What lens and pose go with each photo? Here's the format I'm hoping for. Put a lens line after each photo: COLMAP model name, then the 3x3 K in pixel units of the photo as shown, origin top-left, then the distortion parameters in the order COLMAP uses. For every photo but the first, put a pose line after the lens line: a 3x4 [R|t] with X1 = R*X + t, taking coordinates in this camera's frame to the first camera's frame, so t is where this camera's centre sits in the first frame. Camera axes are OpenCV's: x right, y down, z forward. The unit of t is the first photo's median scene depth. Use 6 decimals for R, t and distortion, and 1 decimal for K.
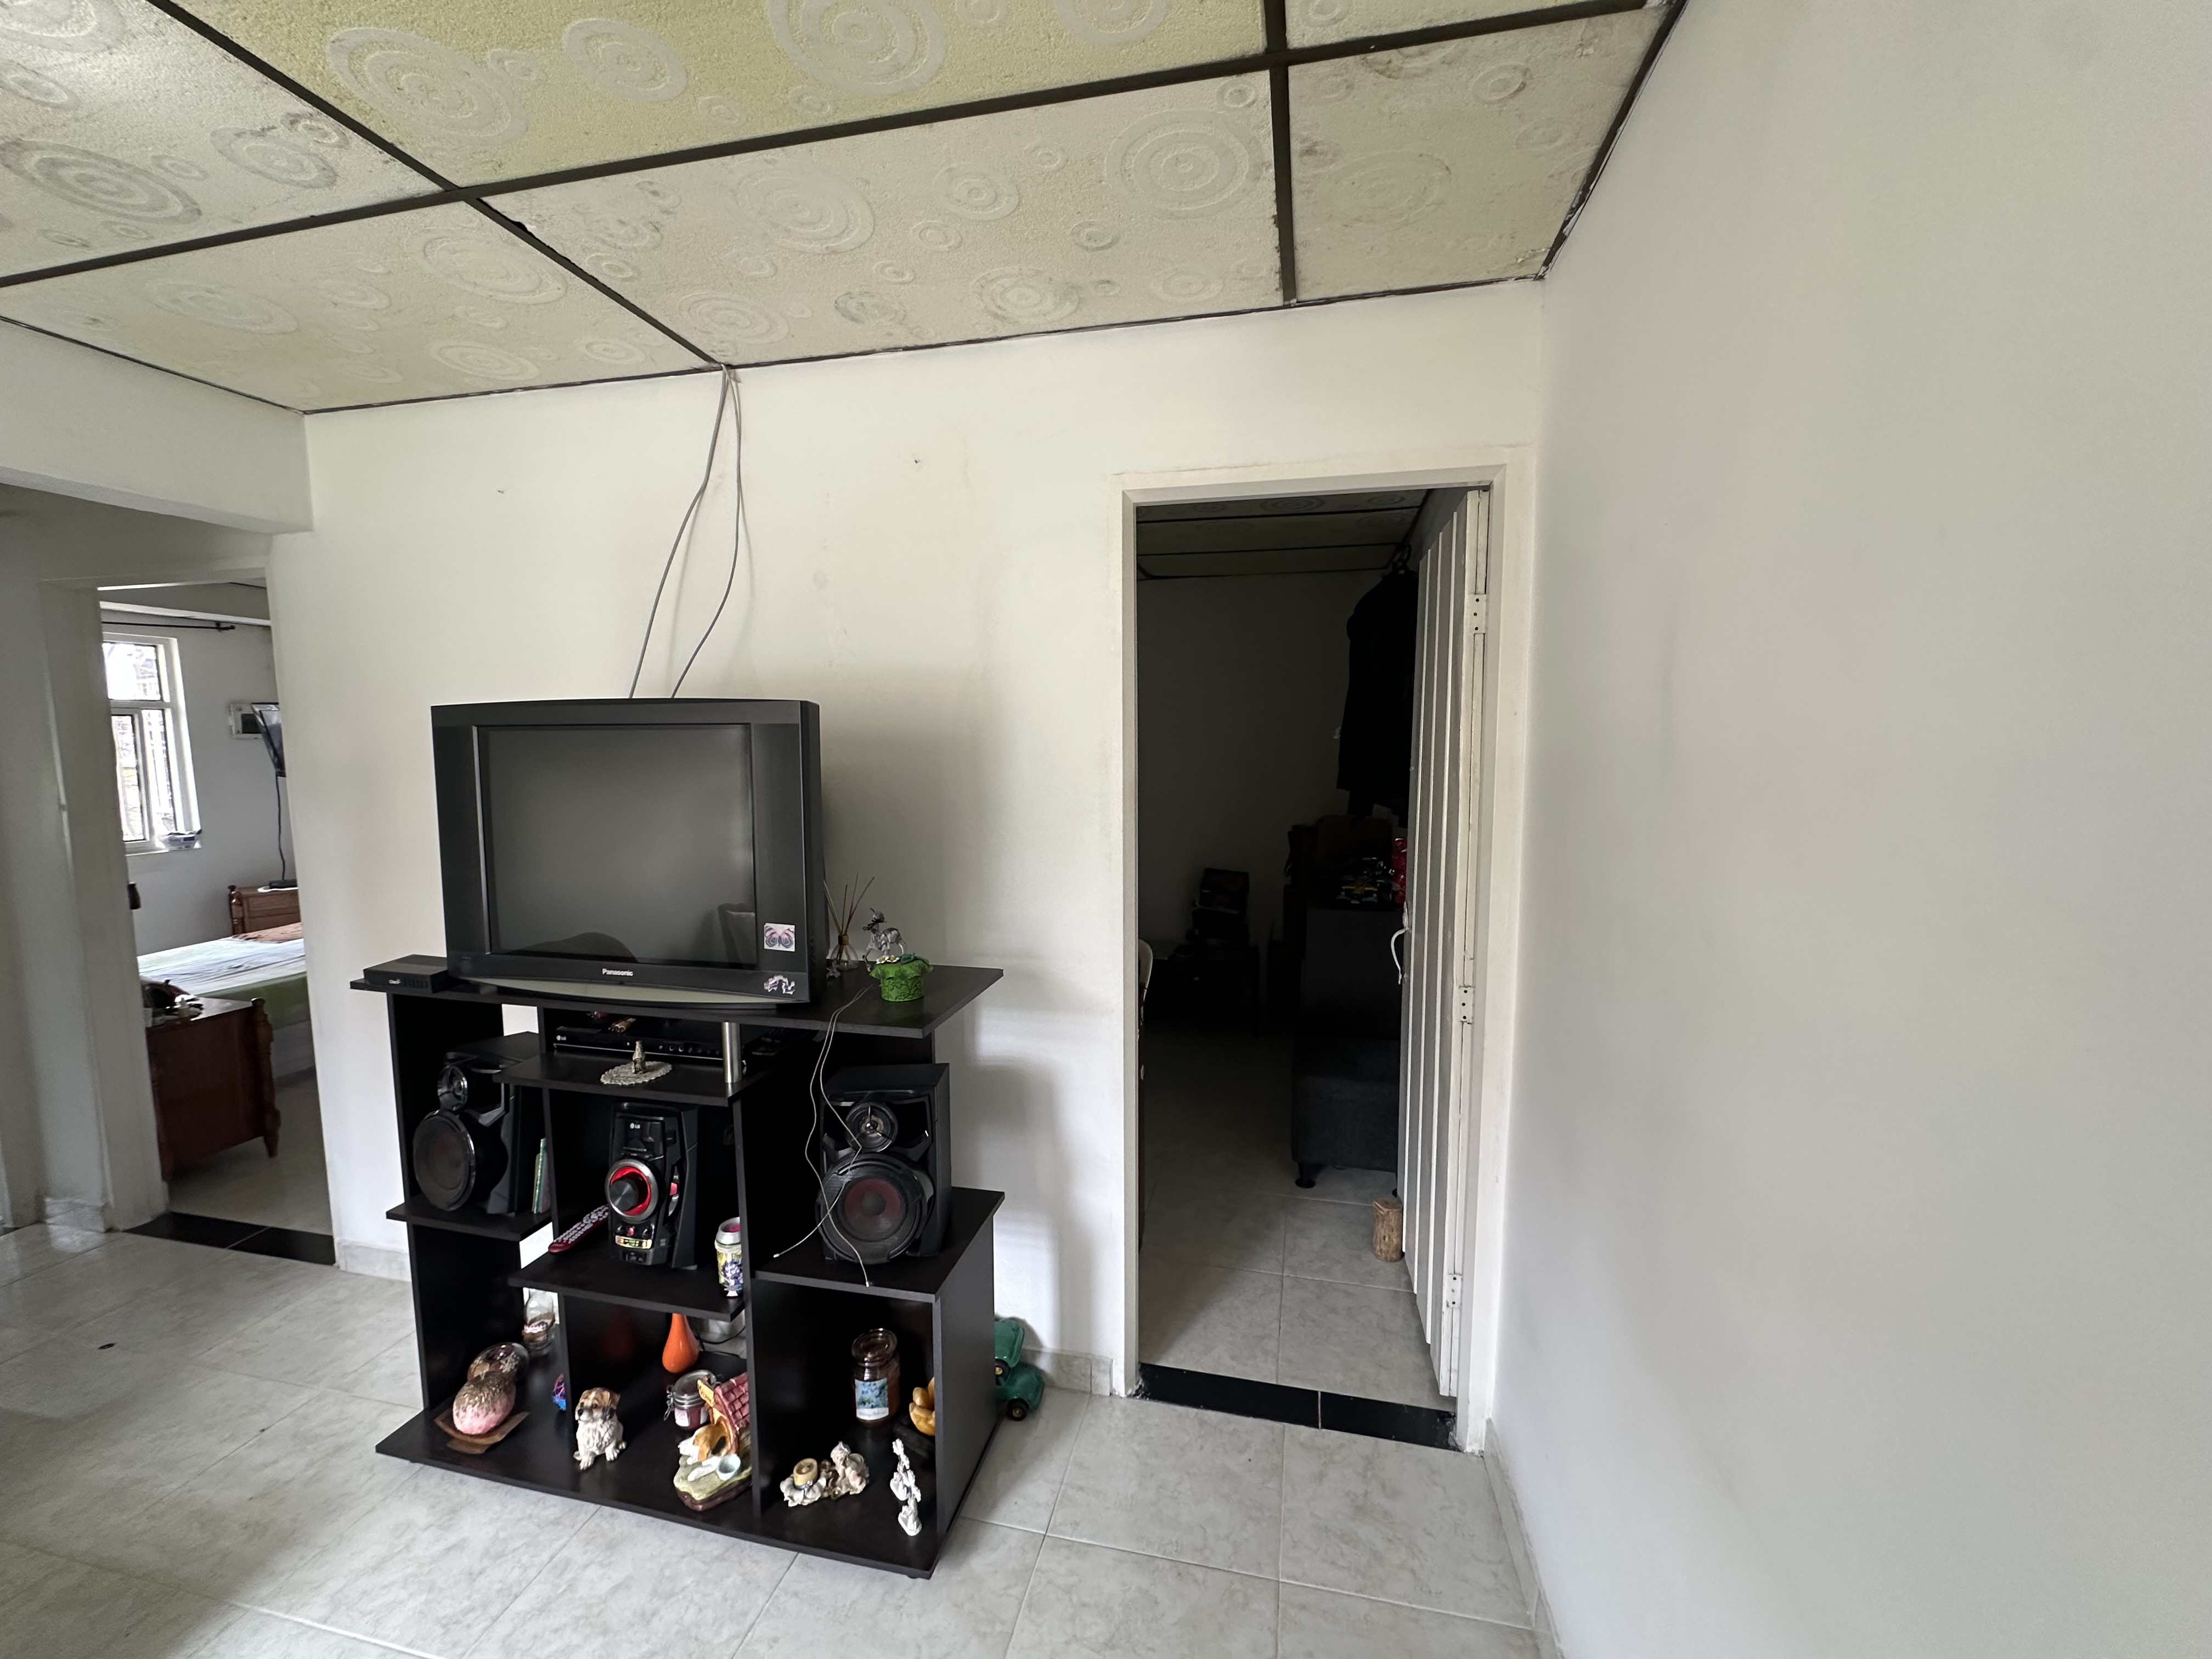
lens RADIAL K [[881.4, 0, 1108.2], [0, 881.4, 827.0], [0, 0, 1]] dist [-0.004817, 0.001099]
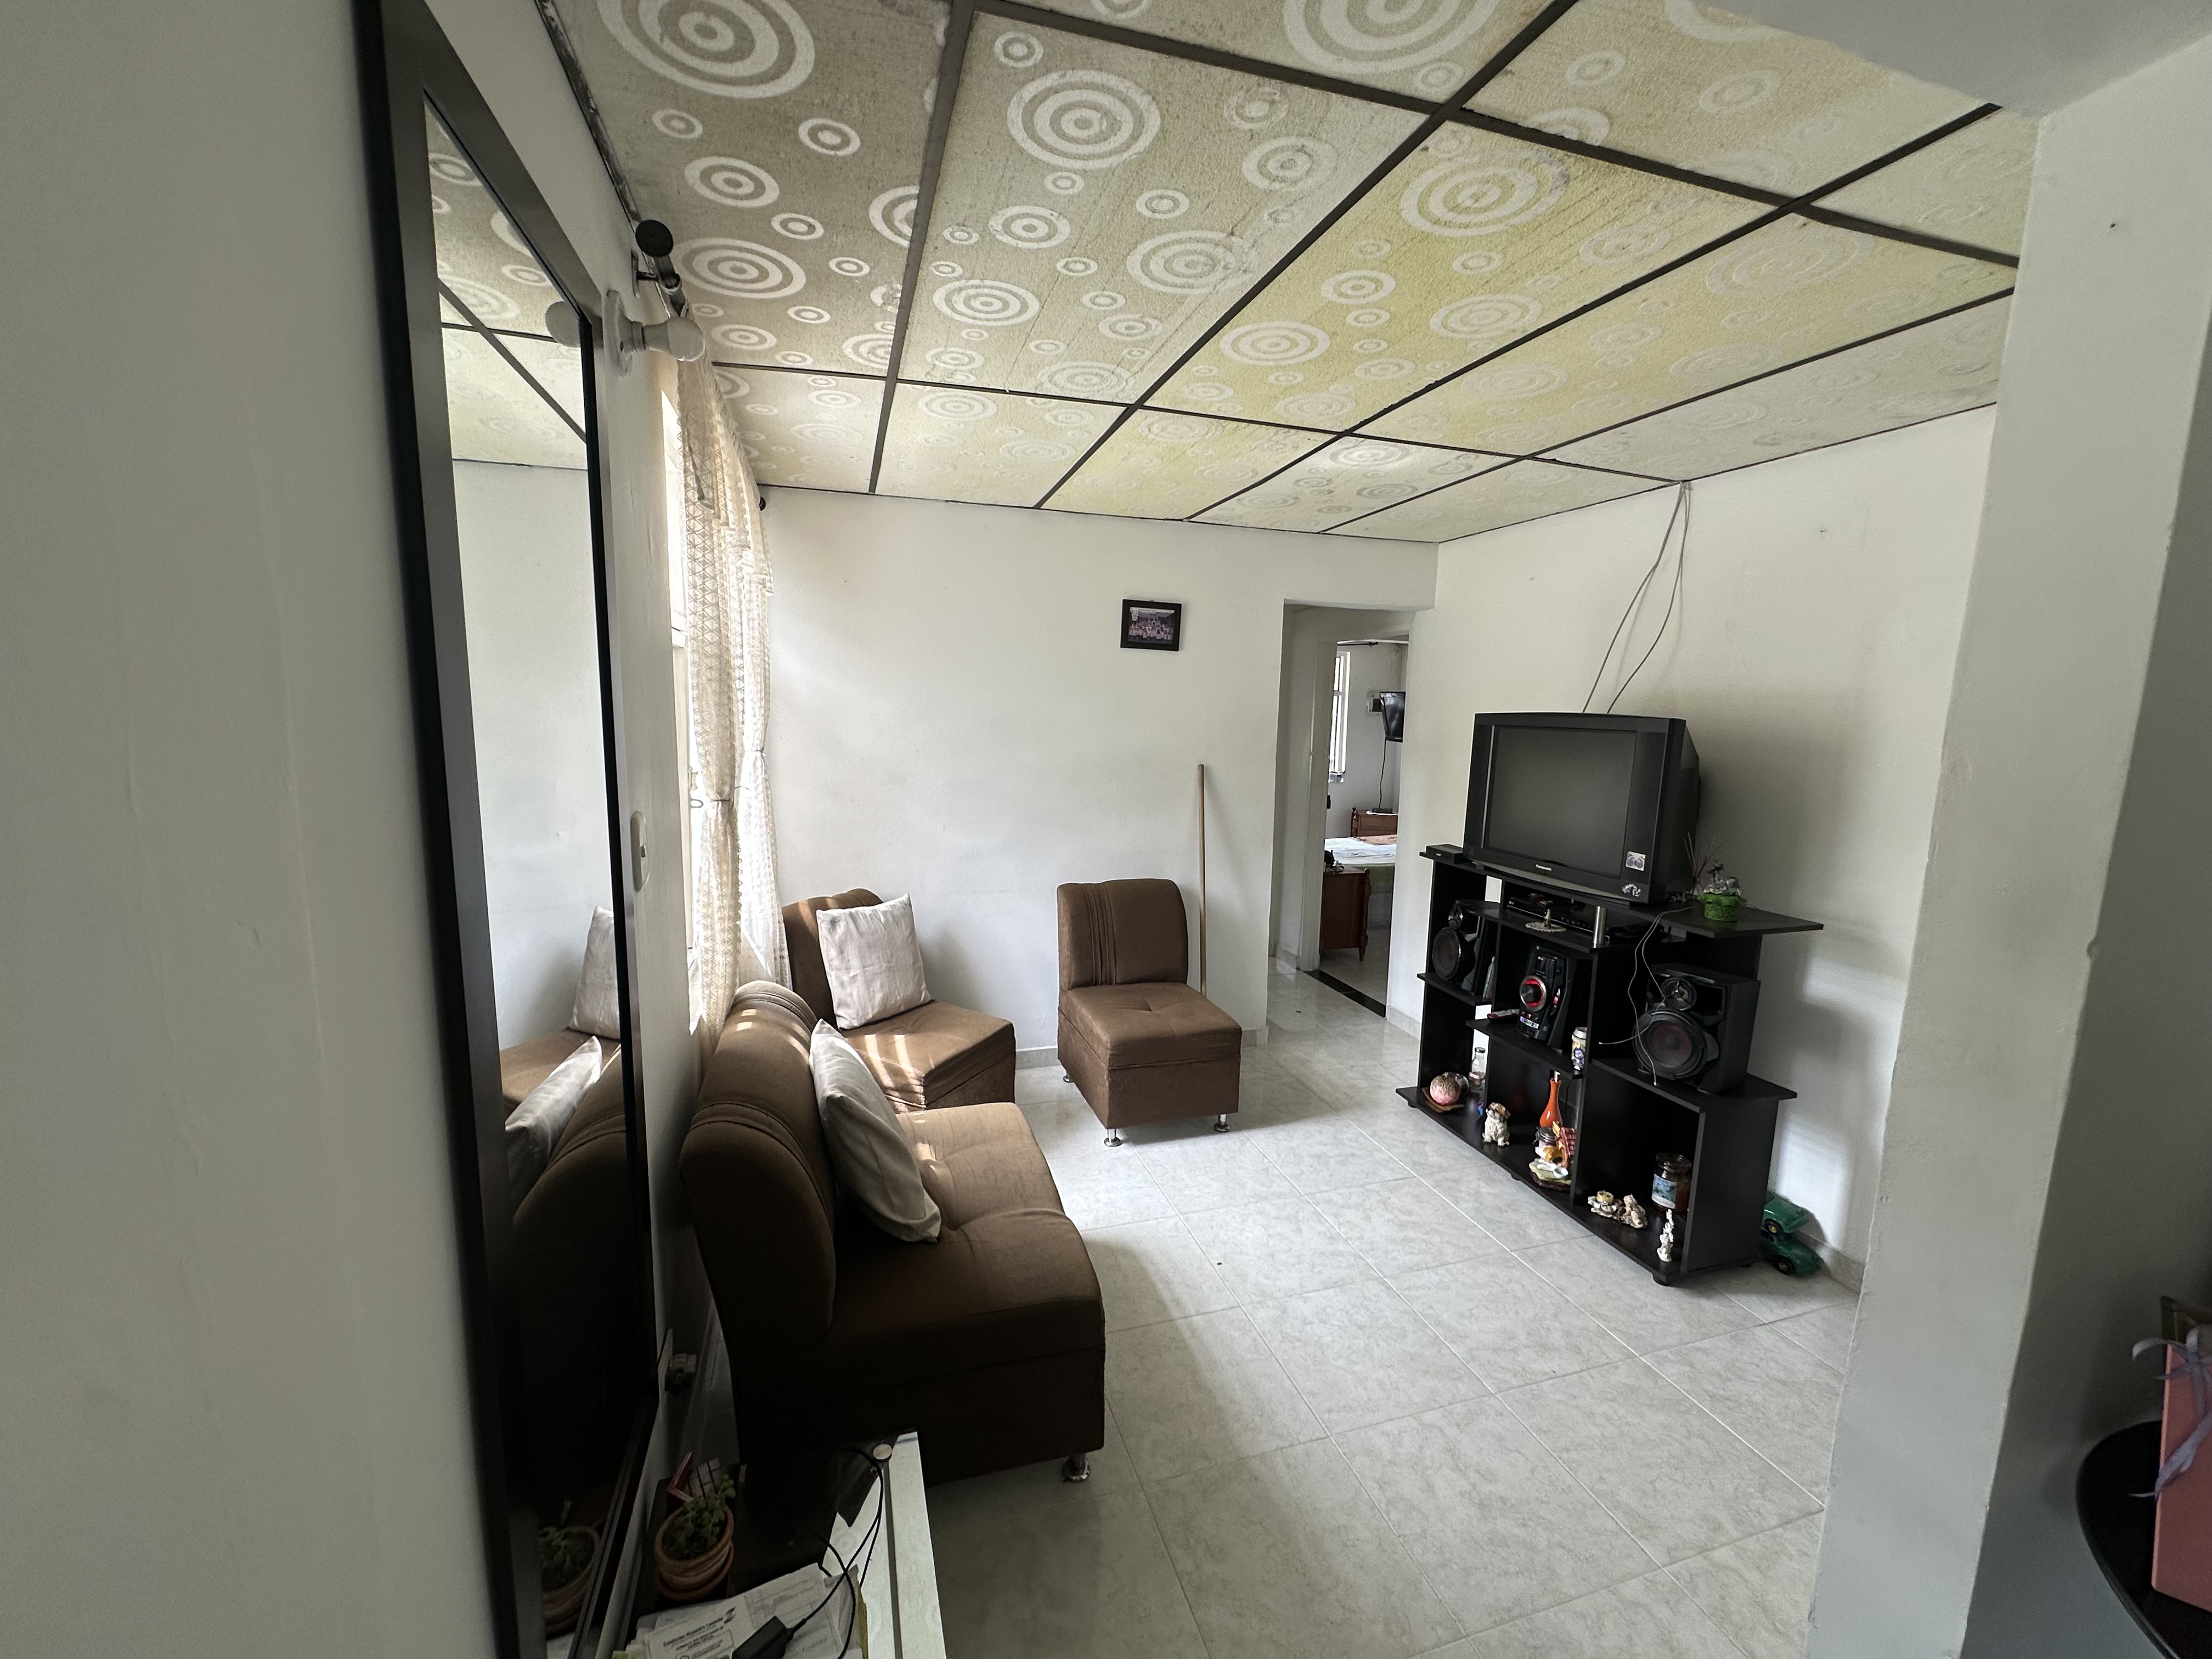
lens RADIAL K [[881.4, 0, 1101.7], [0, 881.4, 825.2], [0, 0, 1]] dist [-0.004817, 0.001099]
pose [[0.492242, 0.131760, -0.860429, 0.470320], [-0.108510, 0.990055, 0.089533, 0.016838], [0.863669, 0.049294, 0.501644, -0.600063]]
